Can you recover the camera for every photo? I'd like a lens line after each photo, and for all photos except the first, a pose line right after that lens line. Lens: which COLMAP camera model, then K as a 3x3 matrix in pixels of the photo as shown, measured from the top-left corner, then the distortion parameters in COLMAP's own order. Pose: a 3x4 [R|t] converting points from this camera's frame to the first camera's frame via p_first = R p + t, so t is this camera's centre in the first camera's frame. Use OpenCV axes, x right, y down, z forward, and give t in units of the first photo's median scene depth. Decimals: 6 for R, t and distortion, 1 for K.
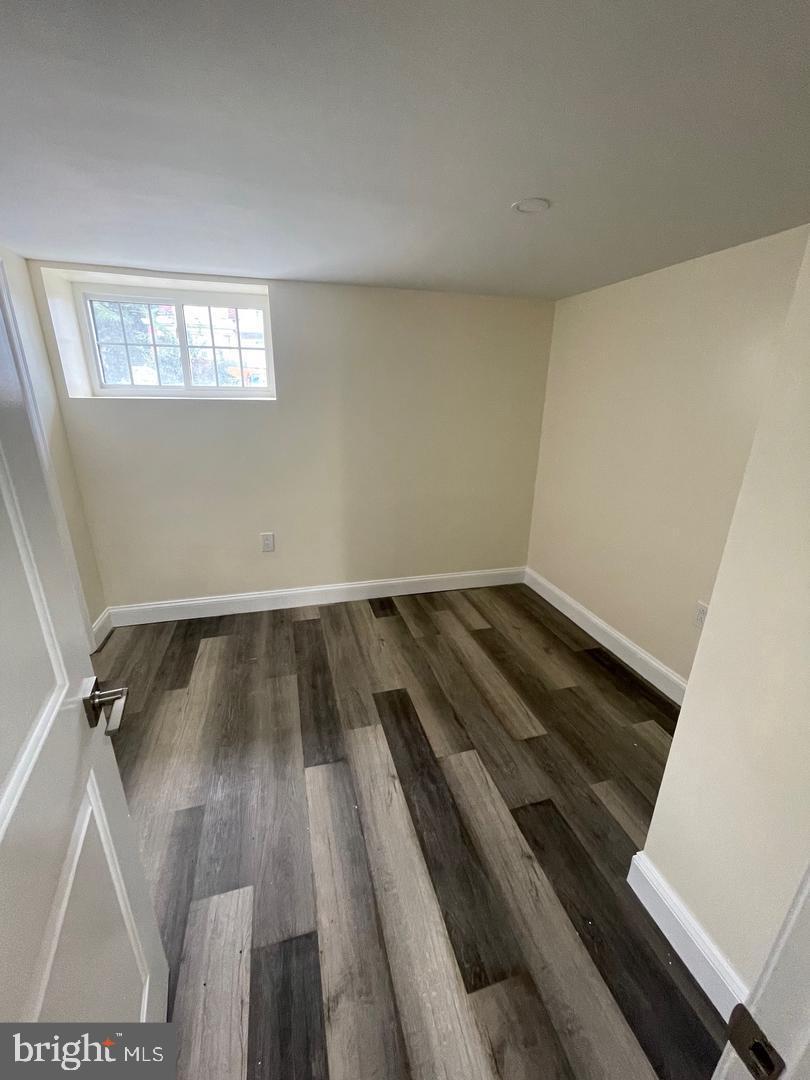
lens RADIAL K [[439.3, 0, 414.3], [0, 439.3, 542.8], [0, 0, 1]] dist [-0.000918, 0.000990]
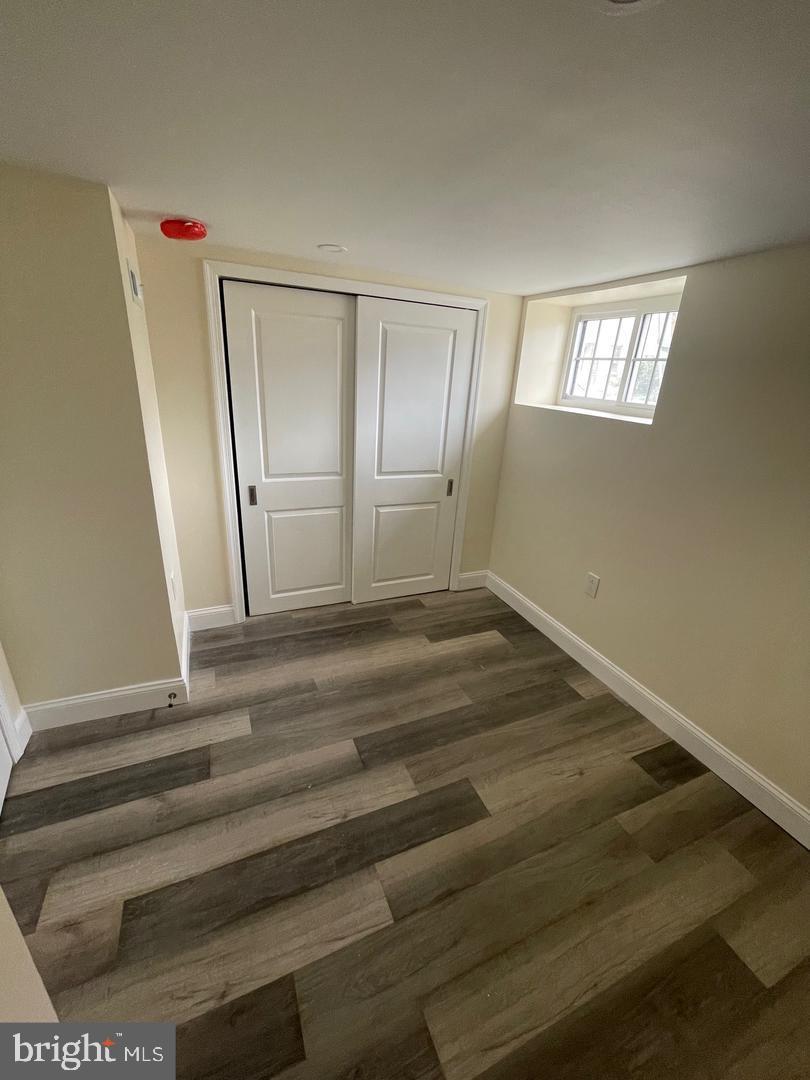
lens RADIAL K [[439.3, 0, 403.3], [0, 439.3, 540.8], [0, 0, 1]] dist [-0.000918, 0.000990]
pose [[0.112133, 0.346109, -0.931469, 0.545944], [-0.383296, 0.879905, 0.280806, -0.246787], [0.916794, 0.325540, 0.231329, 0.620746]]
